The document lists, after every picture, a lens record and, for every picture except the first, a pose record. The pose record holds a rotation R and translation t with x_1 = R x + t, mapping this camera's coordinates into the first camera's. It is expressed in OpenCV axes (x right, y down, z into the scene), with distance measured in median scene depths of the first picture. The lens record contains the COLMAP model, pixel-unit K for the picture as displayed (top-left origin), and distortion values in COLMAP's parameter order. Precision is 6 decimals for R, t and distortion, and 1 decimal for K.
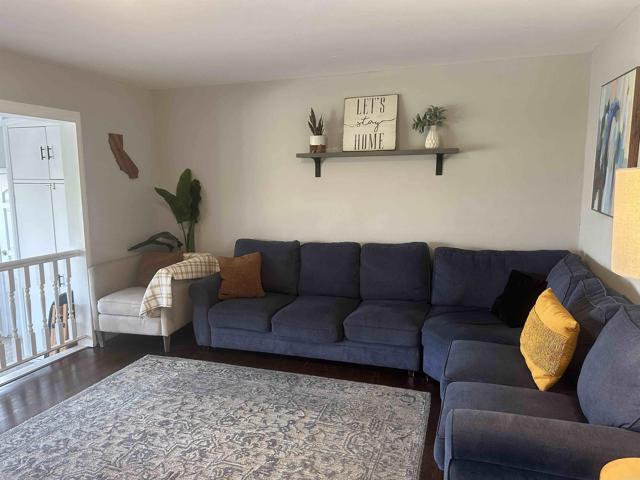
lens RADIAL K [[448.1, 0, 318.3], [0, 448.1, 239.7], [0, 0, 1]] dist [0.055367, -0.062061]
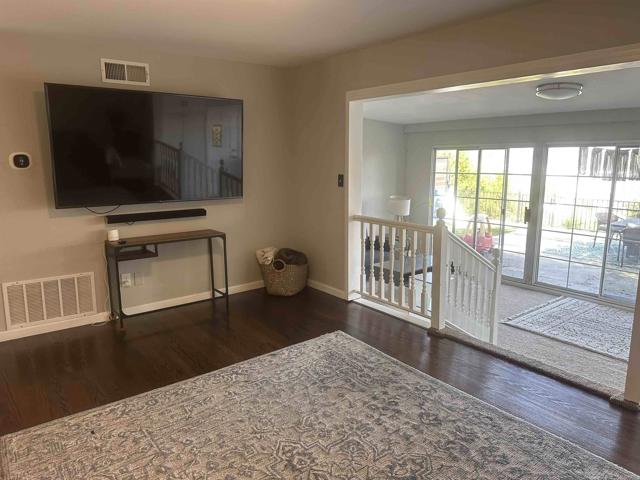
lens RADIAL K [[448.1, 0, 320.3], [0, 448.1, 237.3], [0, 0, 1]] dist [0.055367, -0.062061]
pose [[-0.557216, 0.160629, -0.814683, 0.221294], [-0.102082, 0.960418, 0.259184, -0.125359], [0.824069, 0.227586, -0.518763, 0.912131]]
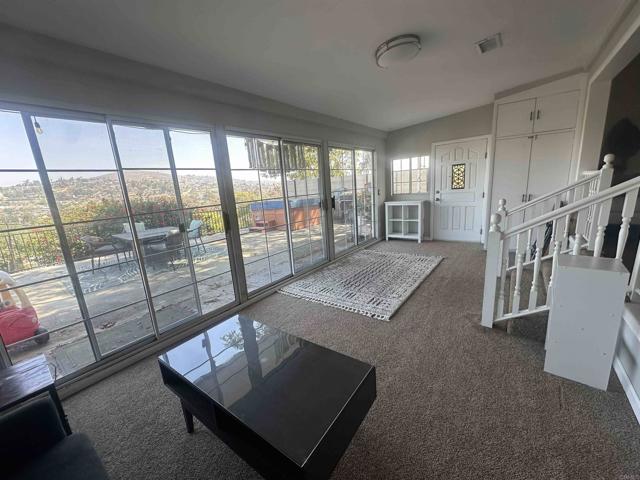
lens RADIAL K [[255.0, 0, 317.6], [0, 255.0, 241.4], [0, 0, 1]] dist [0.001053, -0.000473]
pose [[0.943339, 0.015657, -0.331460, -1.451389], [0.015846, 0.995621, 0.092128, 0.218355], [0.331451, -0.092160, 0.938960, -0.185683]]
